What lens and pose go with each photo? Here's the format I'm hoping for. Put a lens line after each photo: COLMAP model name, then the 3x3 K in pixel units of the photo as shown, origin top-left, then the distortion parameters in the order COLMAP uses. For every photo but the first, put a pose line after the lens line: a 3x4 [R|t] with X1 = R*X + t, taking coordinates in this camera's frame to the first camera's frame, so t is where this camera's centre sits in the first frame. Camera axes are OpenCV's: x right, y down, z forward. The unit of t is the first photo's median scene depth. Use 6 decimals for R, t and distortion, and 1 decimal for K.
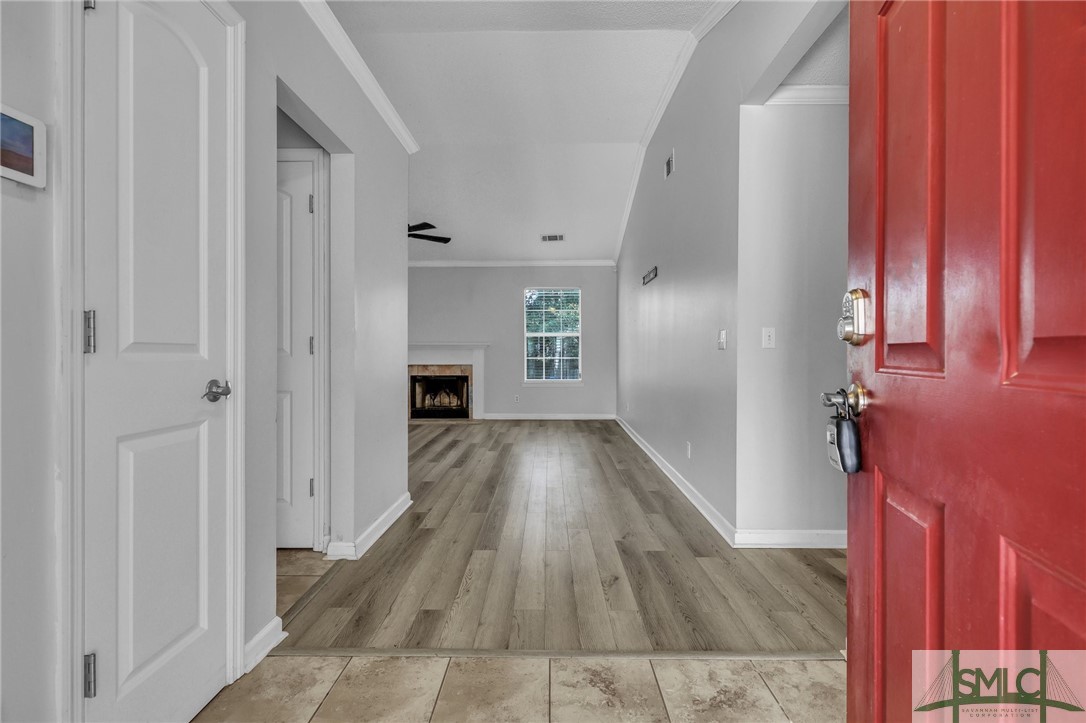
lens RADIAL K [[517.8, 0, 540.7], [0, 517.8, 357.1], [0, 0, 1]] dist [-0.001121, -0.000009]
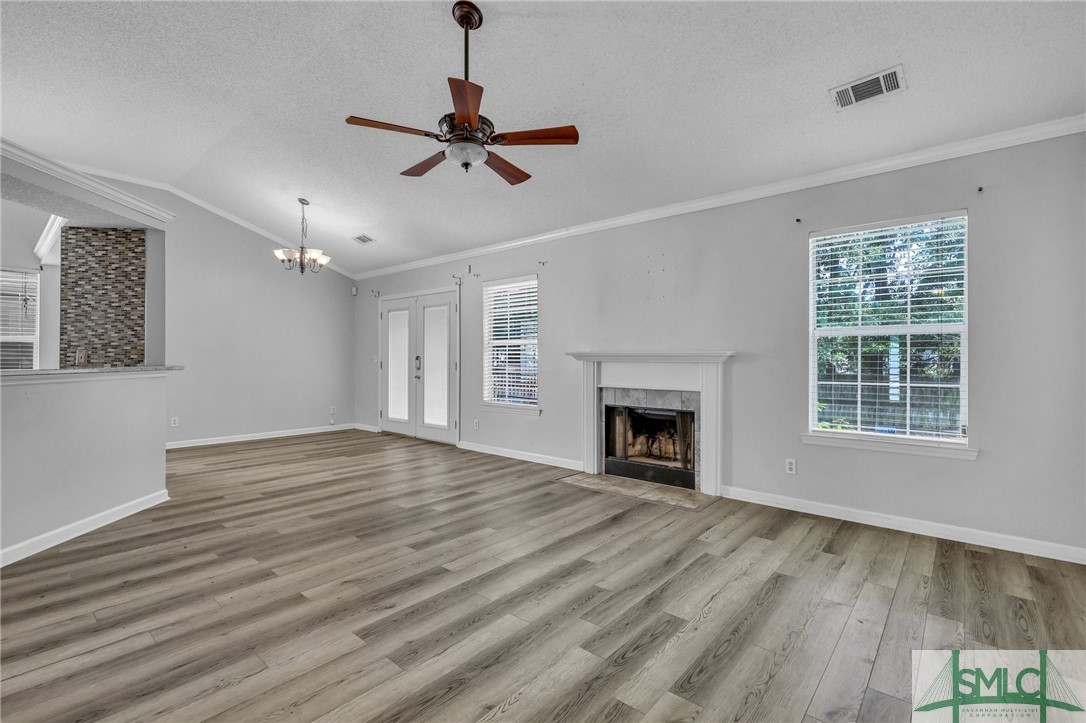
lens RADIAL K [[488.8, 0, 545.3], [0, 488.8, 363.0], [0, 0, 1]] dist [0.000390, -0.000192]
pose [[0.765412, 0.005812, -0.643514, 0.071899], [-0.005392, 0.999982, 0.002617, -0.015794], [0.643518, 0.001467, 0.765430, 0.502830]]
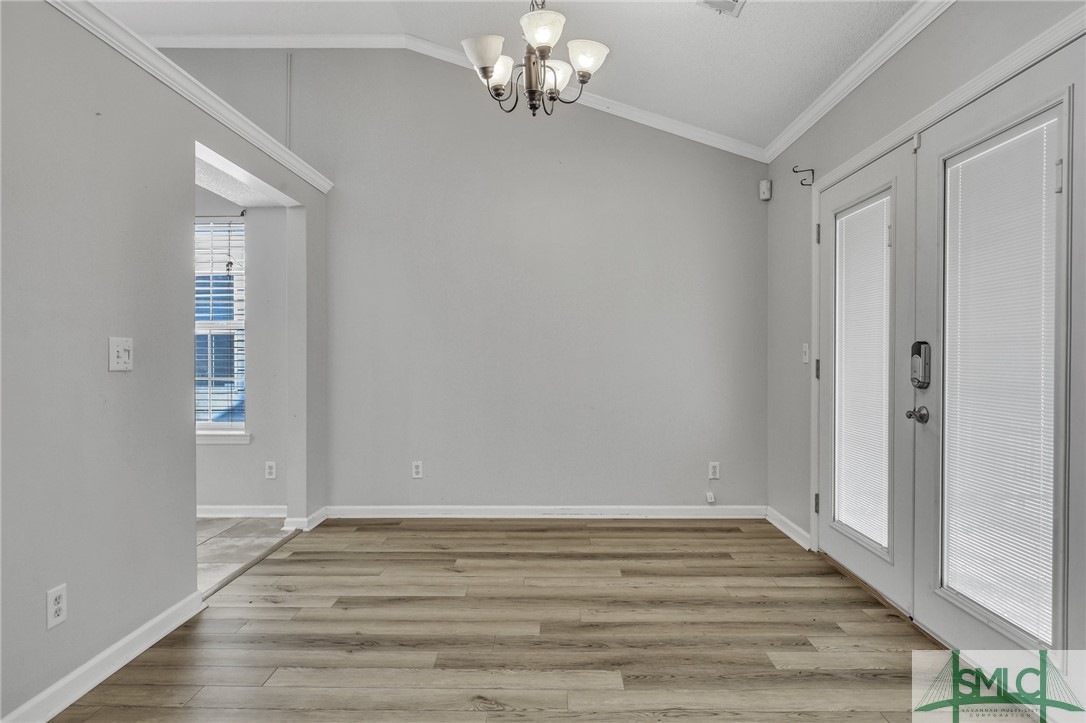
lens RADIAL K [[614.2, 0, 540.2], [0, 614.2, 357.1], [0, 0, 1]] dist [0.003745, 0.001317]
pose [[-0.008786, 0.005866, -0.999944, -0.333762], [-0.002241, 0.999980, 0.005886, -0.017916], [0.999959, 0.002293, -0.008773, 0.821579]]
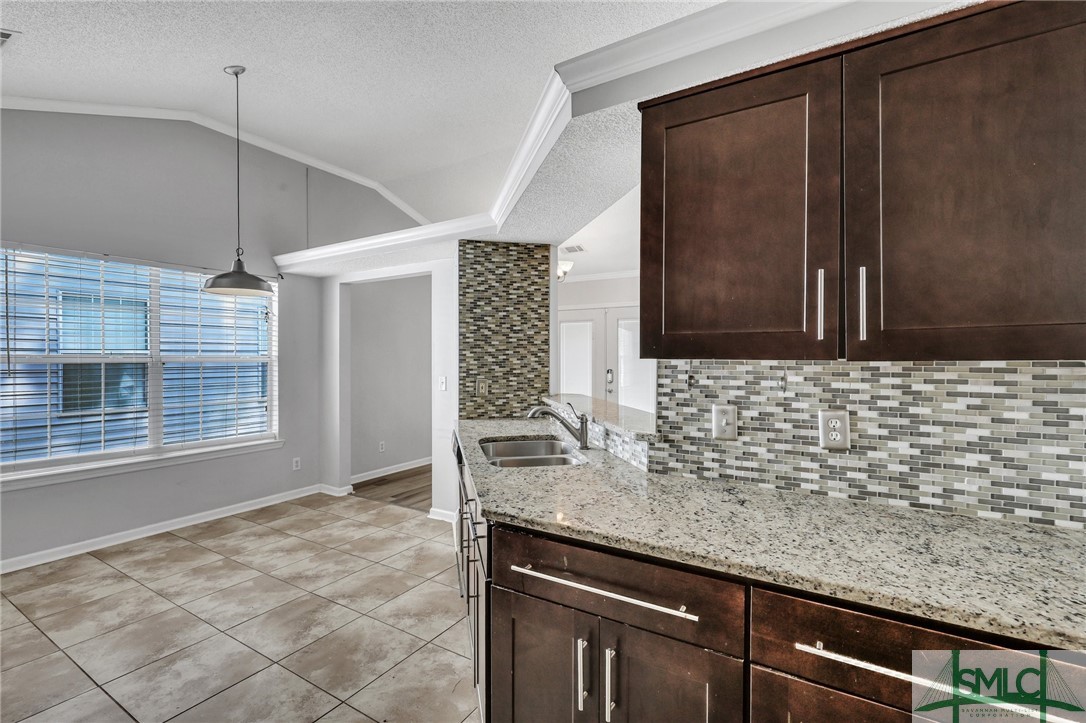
lens RADIAL K [[488.8, 0, 544.1], [0, 488.8, 362.9], [0, 0, 1]] dist [0.000390, -0.000192]
pose [[0.858914, 0.005122, -0.512095, -0.310613], [-0.000898, 0.999964, 0.008496, -0.041927], [0.512120, -0.006837, 0.858887, 0.244565]]
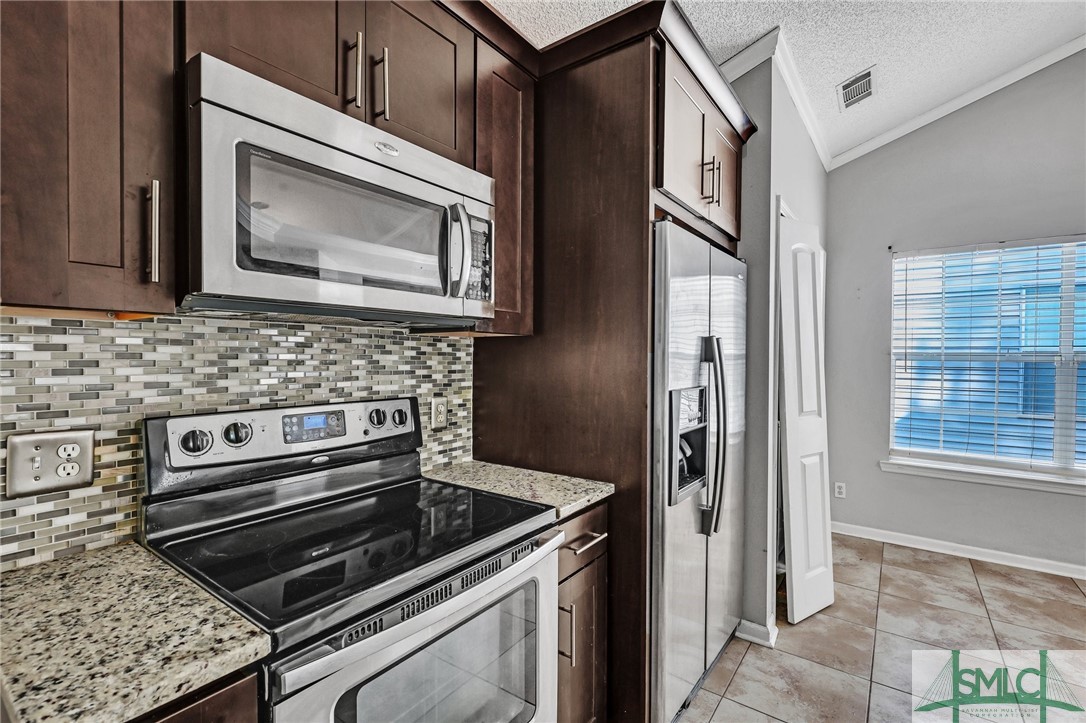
lens RADIAL K [[488.8, 0, 543.5], [0, 488.8, 361.9], [0, 0, 1]] dist [0.000390, -0.000192]
pose [[-0.582719, 0.010575, -0.812605, -0.331335], [-0.006234, 0.999828, 0.017482, -0.042167], [0.812650, 0.015253, -0.582553, 0.347907]]
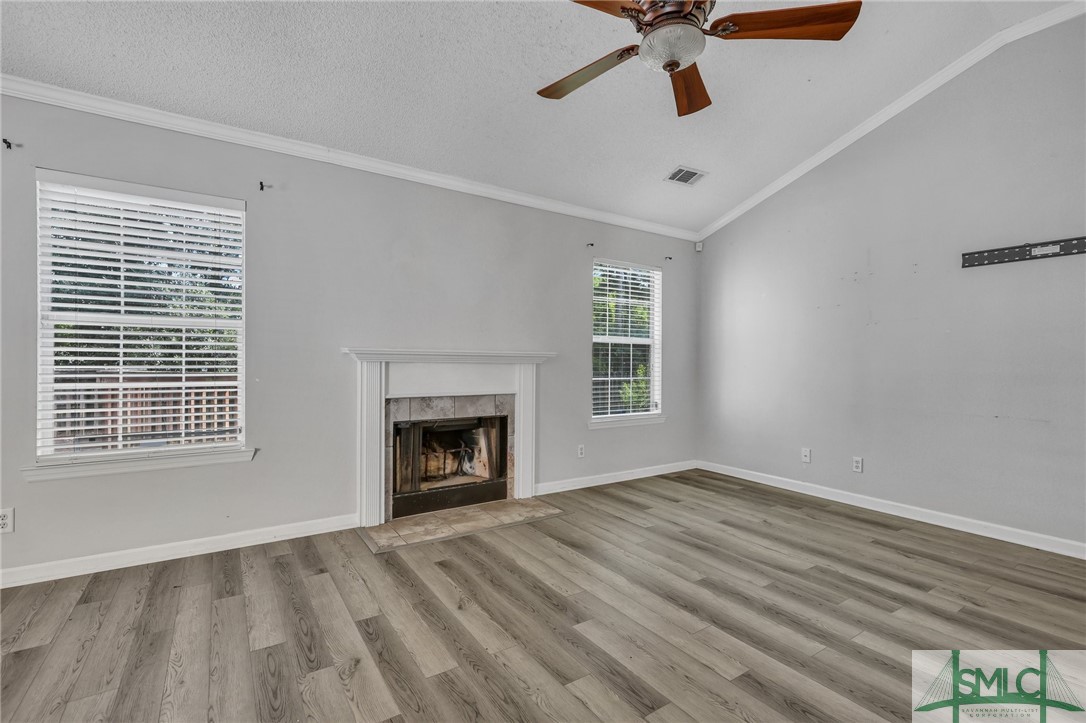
lens RADIAL K [[488.8, 0, 543.1], [0, 488.8, 364.8], [0, 0, 1]] dist [0.000390, -0.000192]
pose [[0.825790, 0.002011, 0.563973, -0.382660], [-0.006514, 0.999961, 0.005973, -0.017418], [-0.563939, -0.008606, 0.825771, 0.579881]]
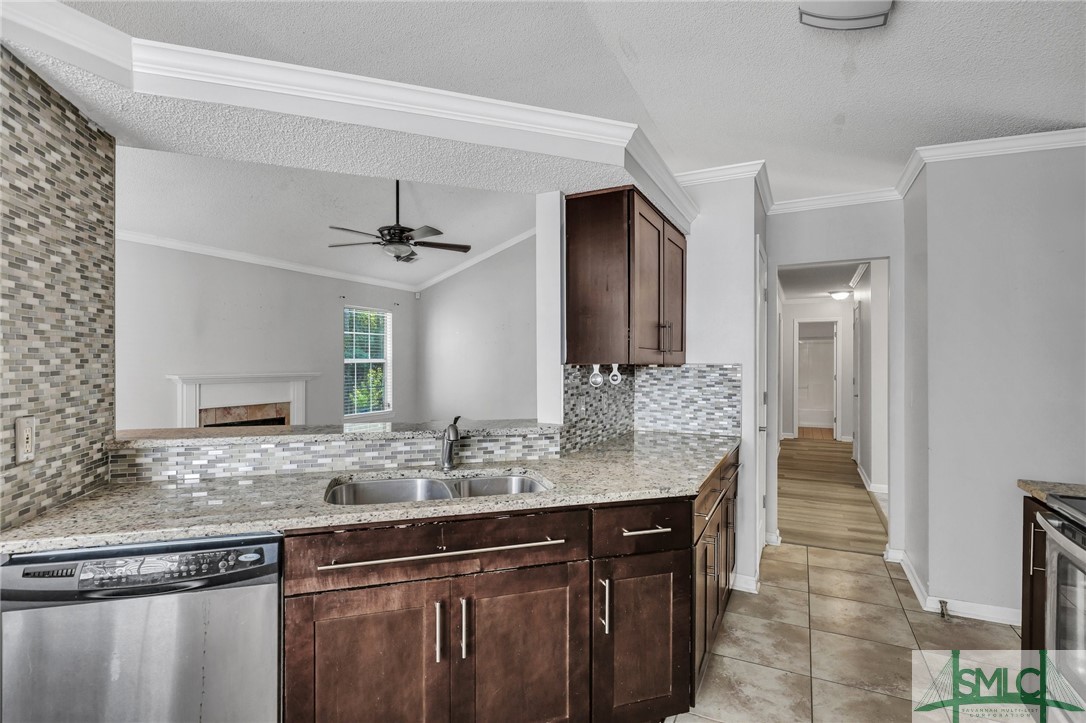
lens RADIAL K [[524.8, 0, 541.1], [0, 524.8, 357.2], [0, 0, 1]] dist [0.004420, -0.000062]
pose [[0.435890, 0.006793, 0.899974, -0.652049], [-0.000001, 0.999972, -0.007547, -0.043803], [-0.900000, 0.003288, 0.435877, 0.345915]]
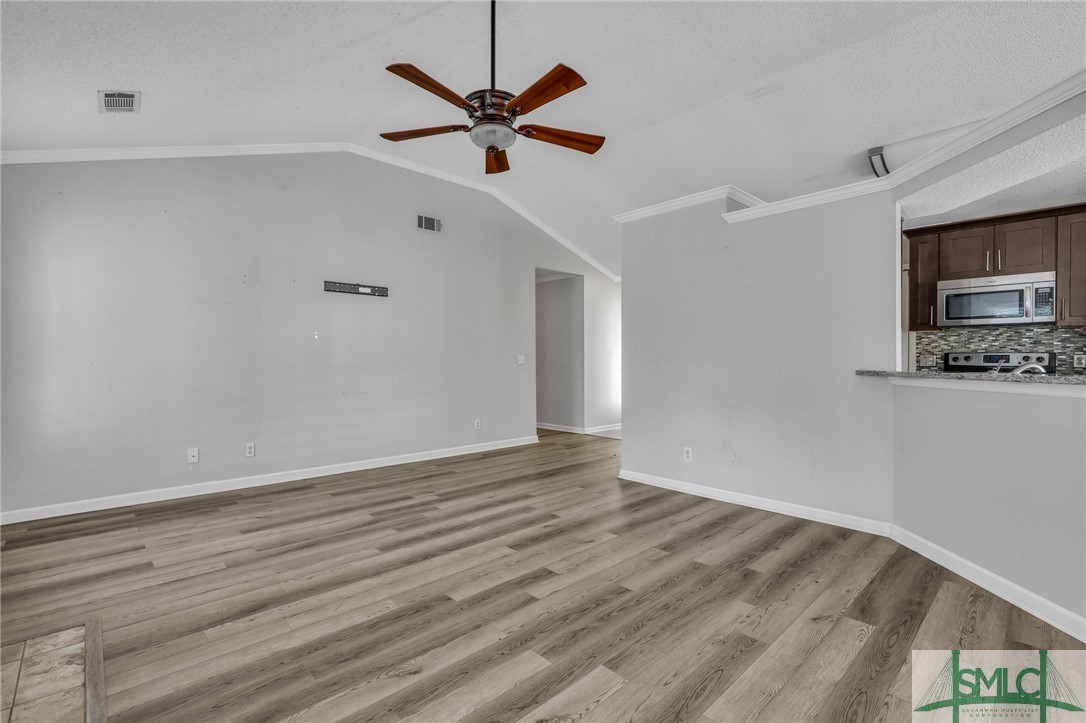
lens RADIAL K [[488.8, 0, 544.2], [0, 488.8, 361.2], [0, 0, 1]] dist [0.000390, -0.000192]
pose [[-0.698228, -0.004286, 0.715863, -0.460946], [0.001139, 0.999974, 0.007098, -0.018619], [-0.715875, 0.005772, -0.698205, 0.942935]]
